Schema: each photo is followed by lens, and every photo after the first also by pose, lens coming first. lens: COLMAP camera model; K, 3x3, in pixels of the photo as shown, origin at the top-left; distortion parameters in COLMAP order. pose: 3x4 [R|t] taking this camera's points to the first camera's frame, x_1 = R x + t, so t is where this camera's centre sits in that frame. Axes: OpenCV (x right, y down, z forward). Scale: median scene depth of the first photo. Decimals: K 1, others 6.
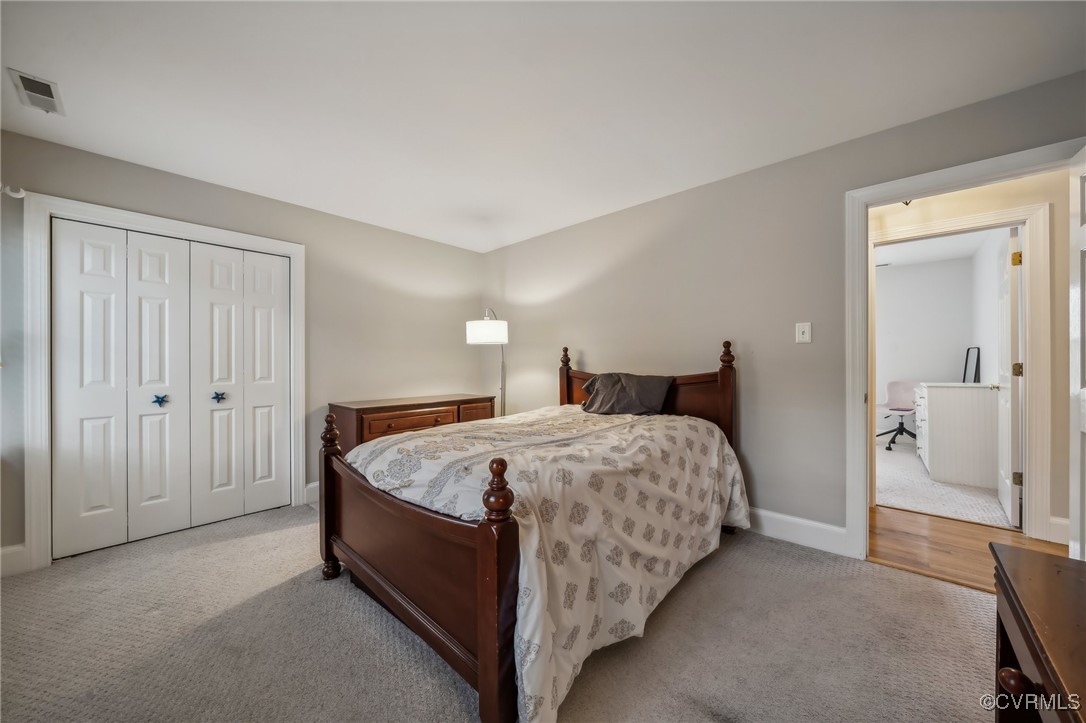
lens RADIAL K [[382.7, 0, 543.0], [0, 382.7, 361.5], [0, 0, 1]] dist [-0.013300, 0.000036]
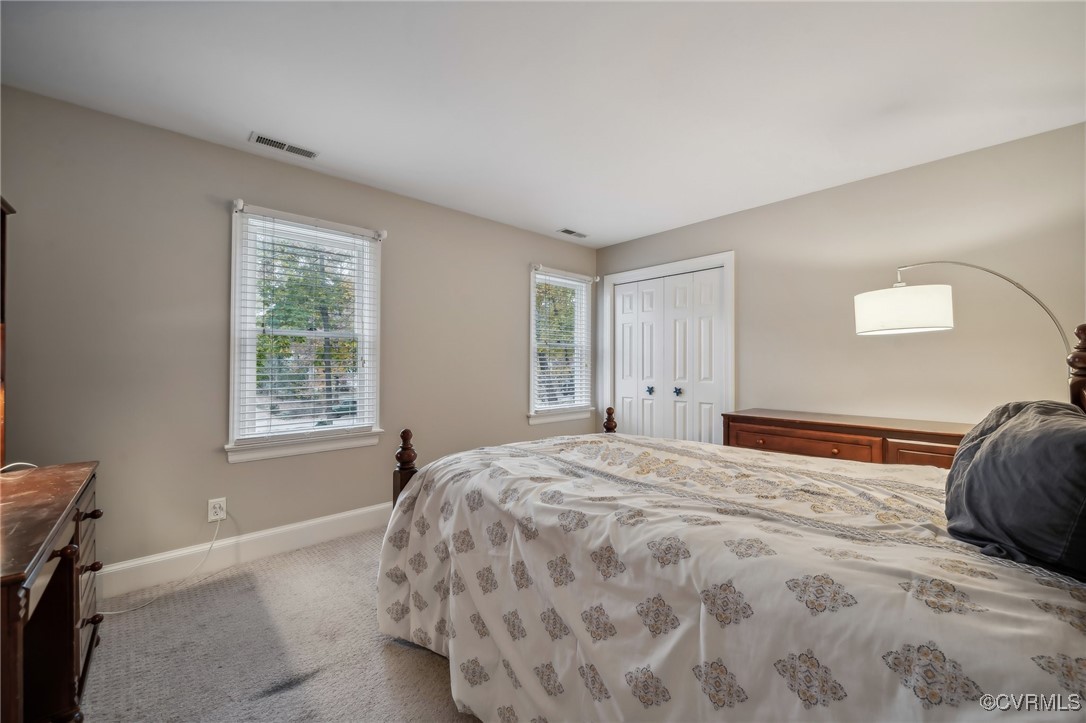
lens RADIAL K [[407.1, 0, 543.0], [0, 407.1, 361.5], [0, 0, 1]] dist [-0.000447, -0.000050]
pose [[-0.069473, -0.003680, -0.997577, 0.571201], [0.001569, 0.999992, -0.003798, -0.004293], [0.997583, -0.001829, -0.069467, 0.640323]]
